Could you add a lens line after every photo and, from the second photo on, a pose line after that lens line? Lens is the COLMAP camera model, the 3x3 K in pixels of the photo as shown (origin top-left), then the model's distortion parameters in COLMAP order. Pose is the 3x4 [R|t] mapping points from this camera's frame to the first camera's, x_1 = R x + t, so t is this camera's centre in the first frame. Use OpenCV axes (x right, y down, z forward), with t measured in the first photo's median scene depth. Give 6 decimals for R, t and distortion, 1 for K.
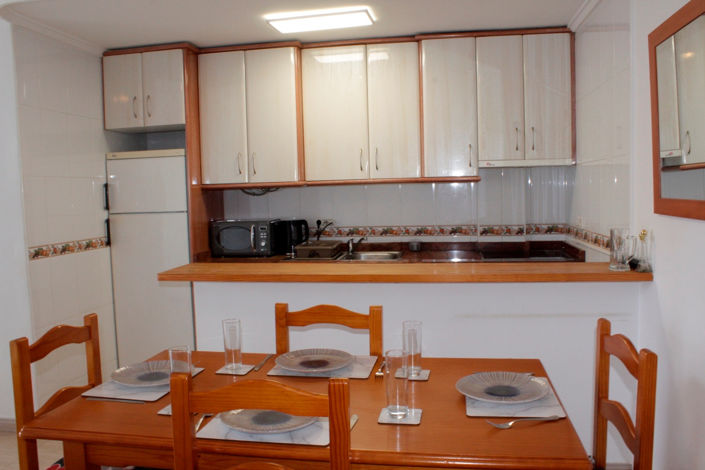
lens RADIAL K [[586.7, 0, 352.5], [0, 586.7, 235.0], [0, 0, 1]] dist [-0.168168, 0.156115]
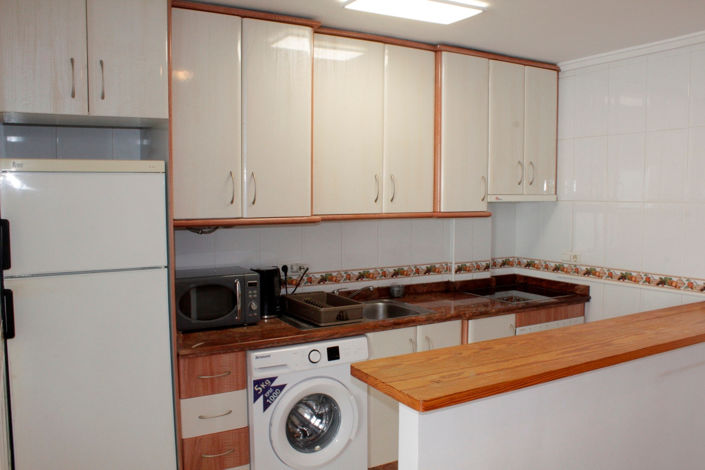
lens RADIAL K [[586.7, 0, 352.5], [0, 586.7, 235.0], [0, 0, 1]] dist [-0.168168, 0.156115]
pose [[0.766997, -0.020406, 0.641326, -0.513498], [0.028974, 0.999576, -0.002846, -0.065024], [-0.640996, 0.020765, 0.767263, 0.417083]]
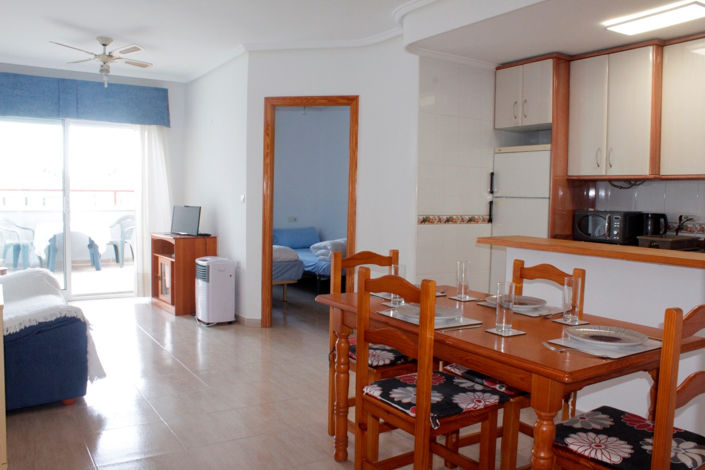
lens RADIAL K [[586.7, 0, 352.5], [0, 586.7, 235.0], [0, 0, 1]] dist [-0.168168, 0.156115]
pose [[0.679405, 0.089831, -0.728244, 0.293934], [-0.090732, 0.995146, 0.038107, 0.024855], [0.728132, 0.040185, 0.684258, -0.077603]]
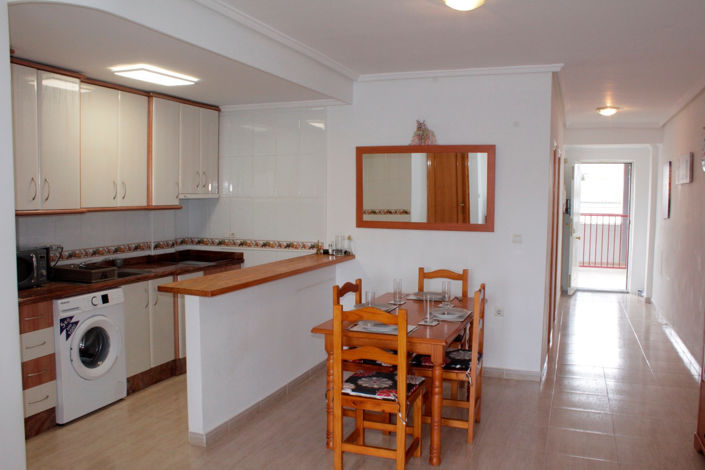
lens RADIAL K [[586.7, 0, 352.5], [0, 586.7, 235.0], [0, 0, 1]] dist [-0.168168, 0.156115]
pose [[0.201453, -0.041828, 0.978605, -0.989273], [0.059042, 0.997790, 0.030494, -0.046914], [-0.977717, 0.051635, 0.203478, 0.318546]]
